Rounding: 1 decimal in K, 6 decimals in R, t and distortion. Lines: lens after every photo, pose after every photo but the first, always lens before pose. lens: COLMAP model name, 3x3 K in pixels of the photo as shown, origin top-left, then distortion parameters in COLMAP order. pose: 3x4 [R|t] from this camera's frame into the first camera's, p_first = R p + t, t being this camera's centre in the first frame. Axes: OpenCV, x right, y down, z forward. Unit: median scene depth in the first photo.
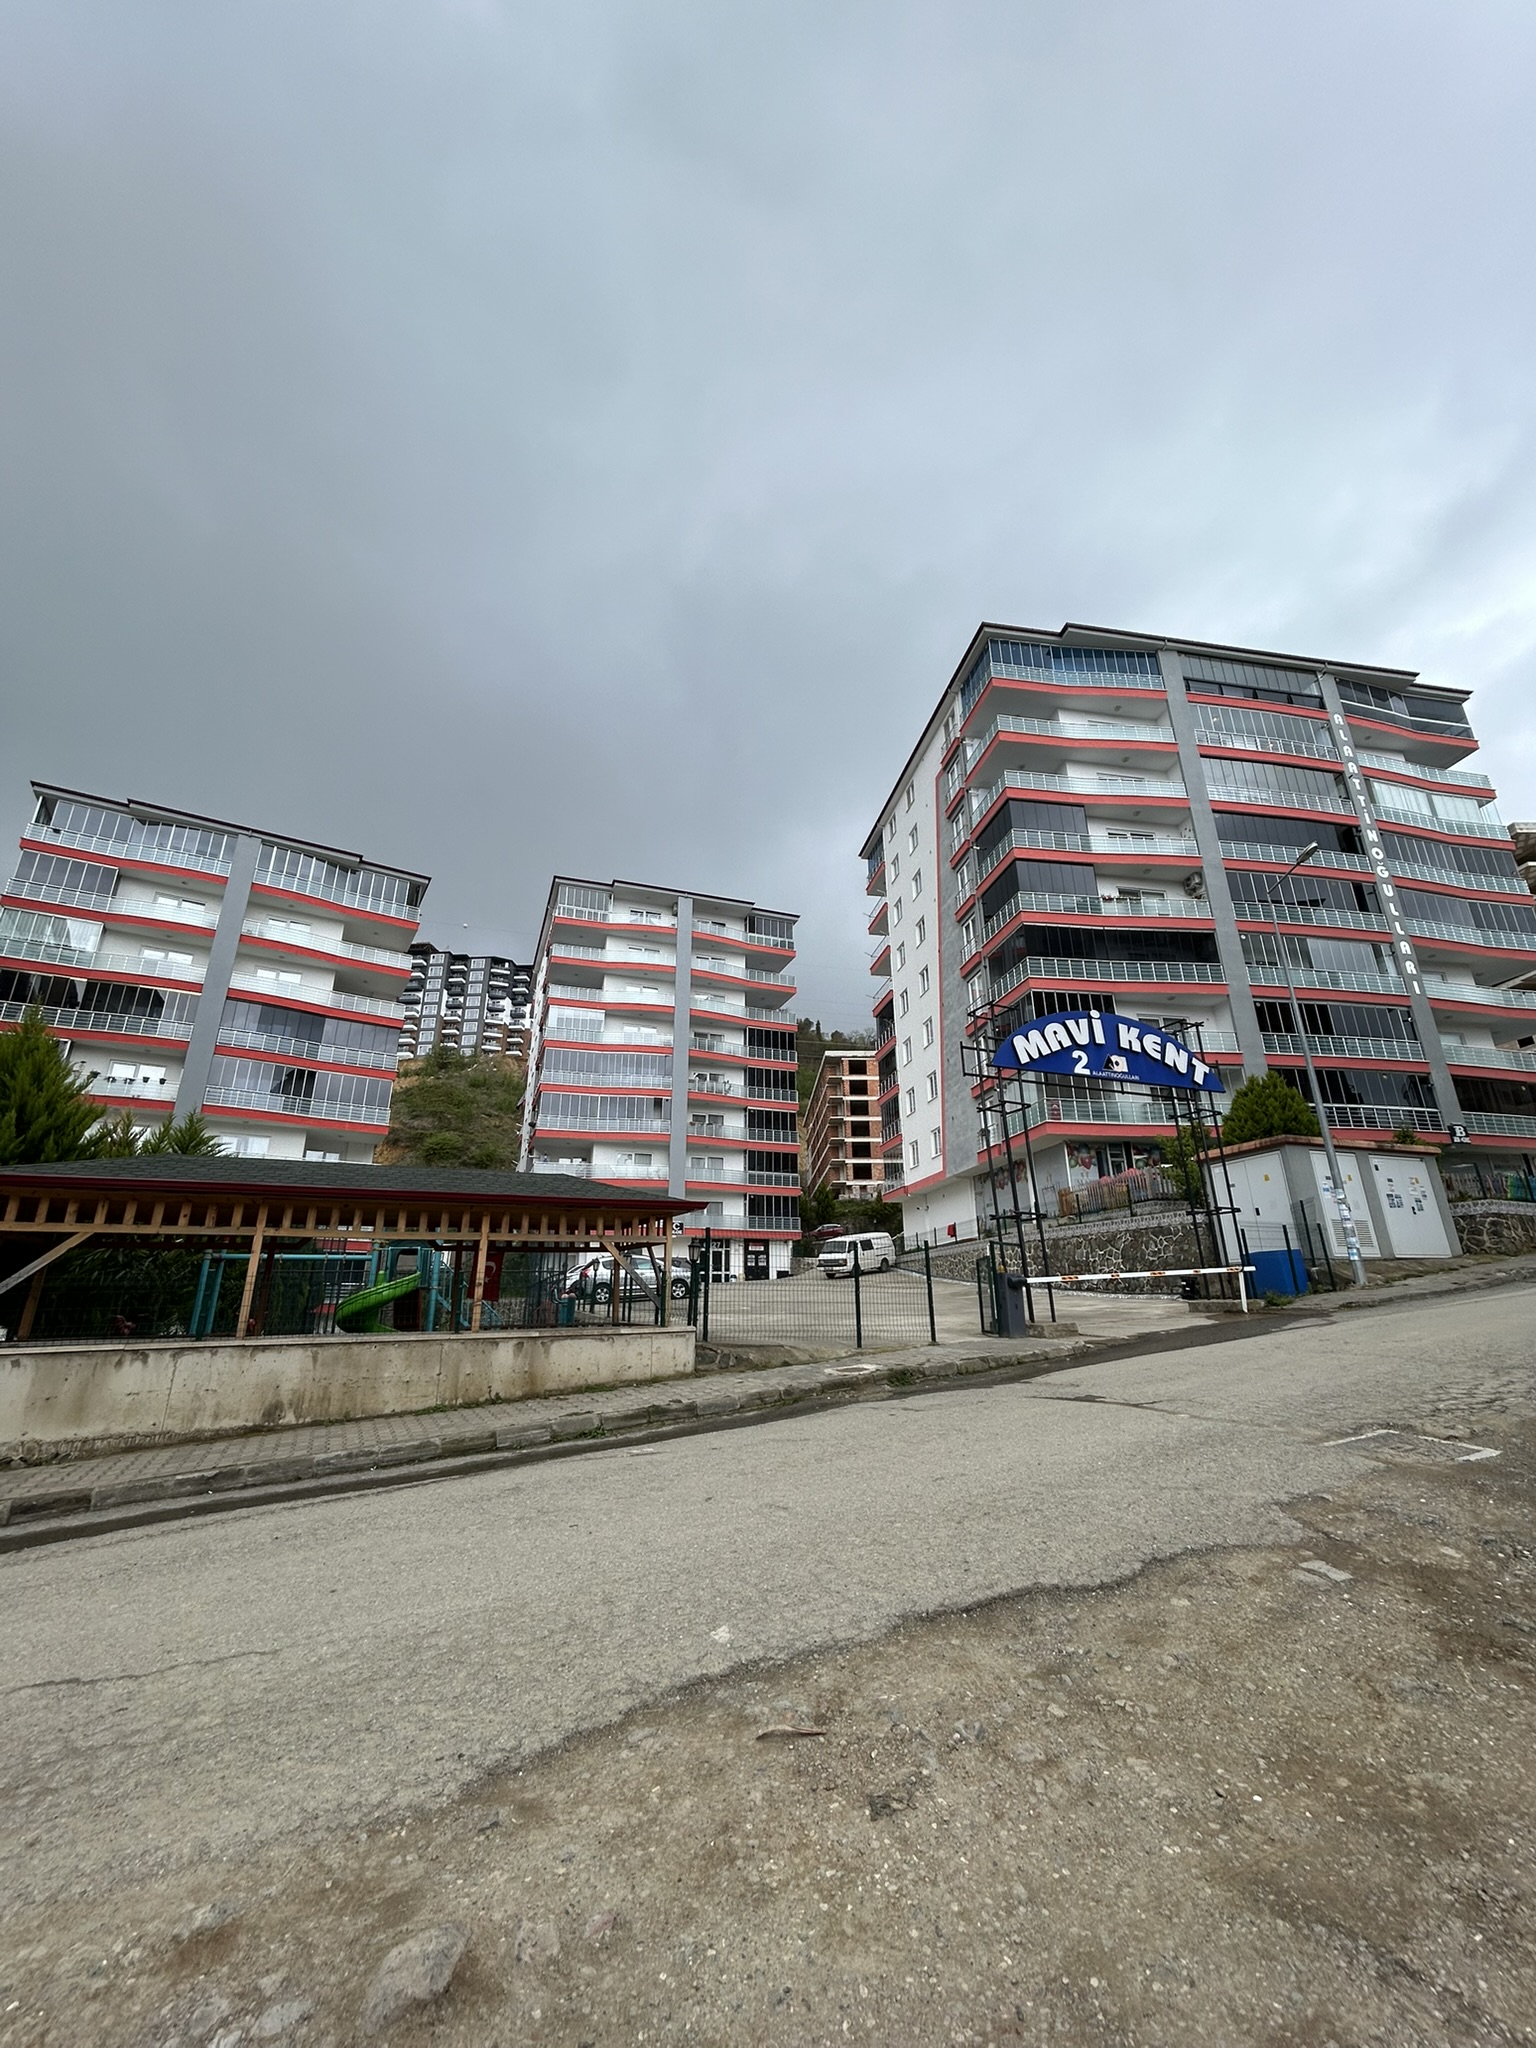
lens RADIAL K [[822.8, 0, 766.9], [0, 822.8, 1017.3], [0, 0, 1]] dist [-0.002019, 0.000627]
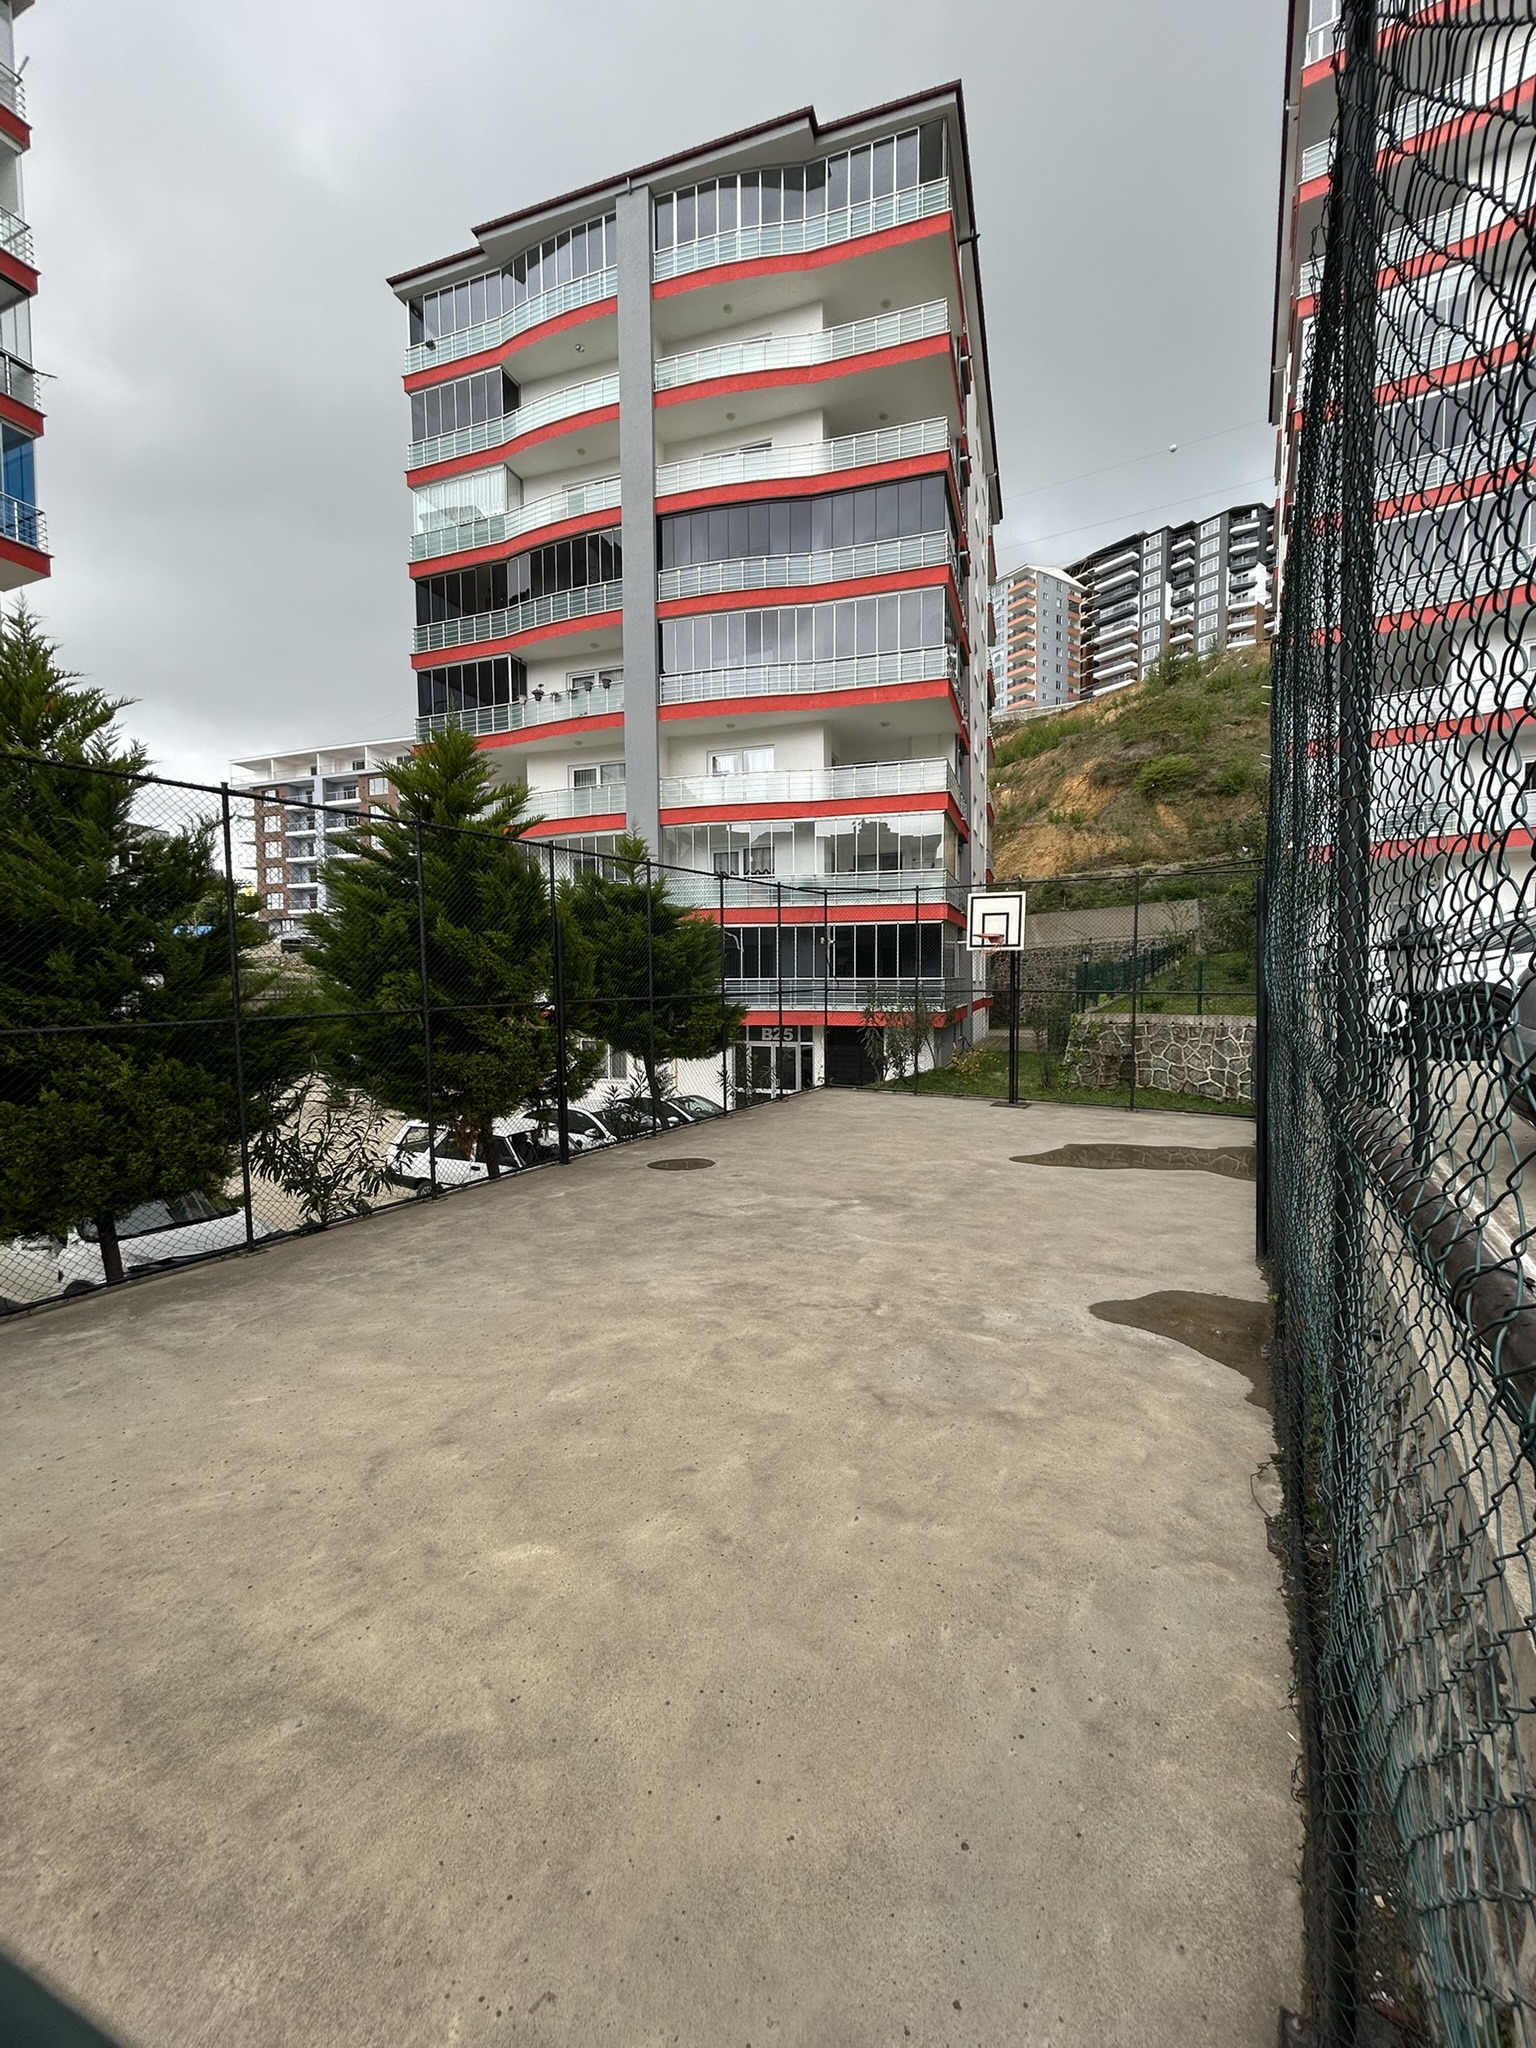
lens RADIAL K [[822.8, 0, 769.8], [0, 822.8, 1028.3], [0, 0, 1]] dist [-0.002019, 0.000627]
pose [[0.648849, 0.045702, -0.759544, -0.035202], [0.259614, 0.925003, 0.277435, 0.041440], [0.715259, -0.377202, 0.588322, 0.138186]]
